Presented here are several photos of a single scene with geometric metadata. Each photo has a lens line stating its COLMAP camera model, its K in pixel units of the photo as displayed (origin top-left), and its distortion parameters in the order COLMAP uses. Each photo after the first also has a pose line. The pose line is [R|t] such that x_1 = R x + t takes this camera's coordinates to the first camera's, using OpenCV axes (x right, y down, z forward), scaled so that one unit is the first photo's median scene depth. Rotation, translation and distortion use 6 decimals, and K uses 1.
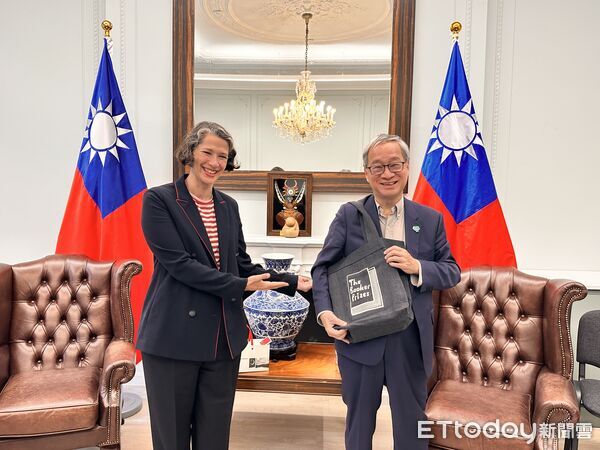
lens RADIAL K [[471.7, 0, 301.0], [0, 471.7, 224.6], [0, 0, 1]] dist [0.013034, -0.024094]
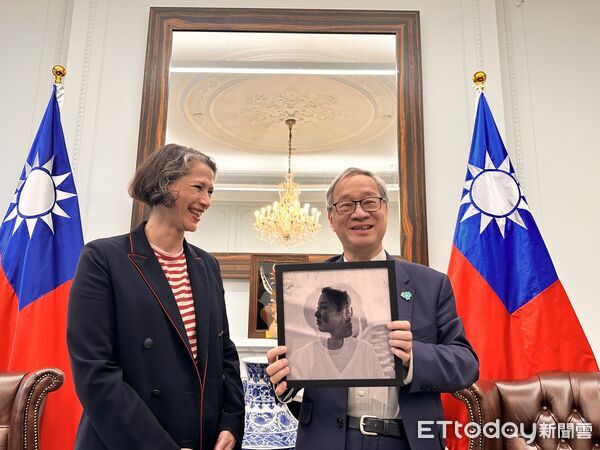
lens RADIAL K [[471.7, 0, 299.7], [0, 471.7, 223.6], [0, 0, 1]] dist [0.013034, -0.024094]
pose [[0.998903, 0.005776, 0.046469, -0.029985], [0.006556, 0.965338, -0.260921, 0.050177], [-0.046366, 0.260940, 0.964241, 0.255924]]
